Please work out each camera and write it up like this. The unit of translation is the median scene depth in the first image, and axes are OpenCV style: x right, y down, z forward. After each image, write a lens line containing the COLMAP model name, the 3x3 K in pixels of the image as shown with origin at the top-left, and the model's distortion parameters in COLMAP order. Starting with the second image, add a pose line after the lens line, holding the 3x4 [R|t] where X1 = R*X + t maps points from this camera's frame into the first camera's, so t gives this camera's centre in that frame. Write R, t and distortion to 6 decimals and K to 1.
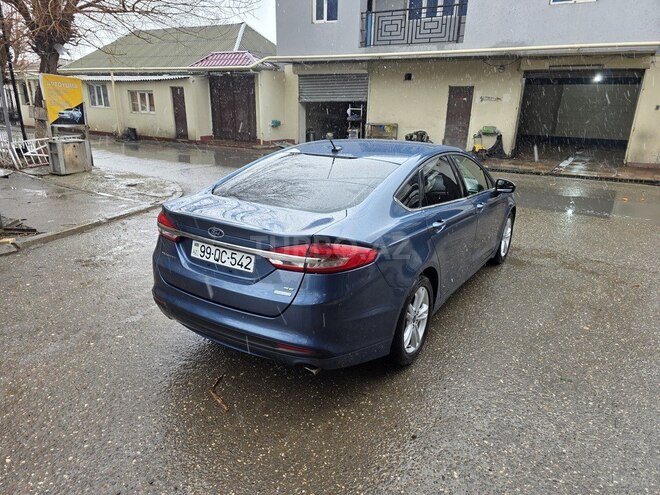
lens RADIAL K [[440.8, 0, 330.0], [0, 440.8, 247.5], [0, 0, 1]] dist [0.053594, -0.044567]
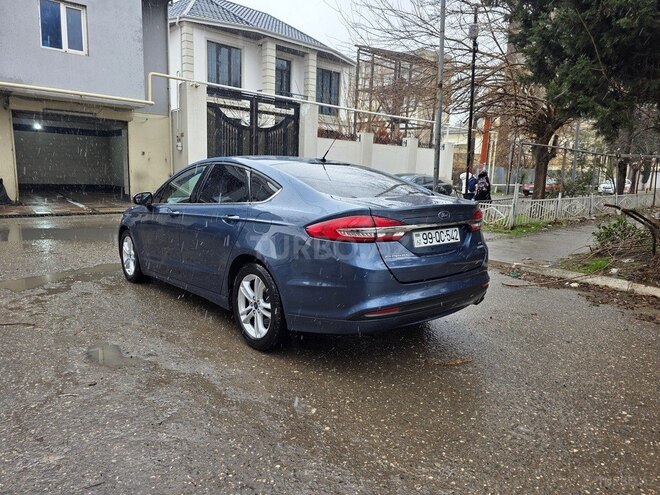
lens RADIAL K [[438.1, 0, 331.0], [0, 438.1, 239.5], [0, 0, 1]] dist [0.059451, -0.050930]
pose [[0.295112, -0.155045, 0.942799, -0.301035], [0.277489, 0.958123, 0.070706, -0.028428], [-0.914280, 0.240750, 0.325777, 0.189944]]
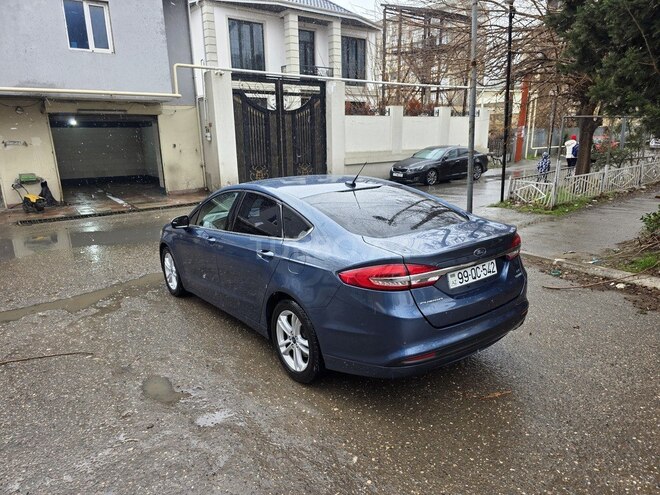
lens RADIAL K [[439.5, 0, 326.4], [0, 439.5, 249.2], [0, 0, 1]] dist [0.054933, -0.045115]
pose [[0.363810, -0.251545, 0.896865, -0.295553], [0.325900, 0.936365, 0.130423, -0.066136], [-0.872600, 0.244839, 0.422638, 0.179851]]
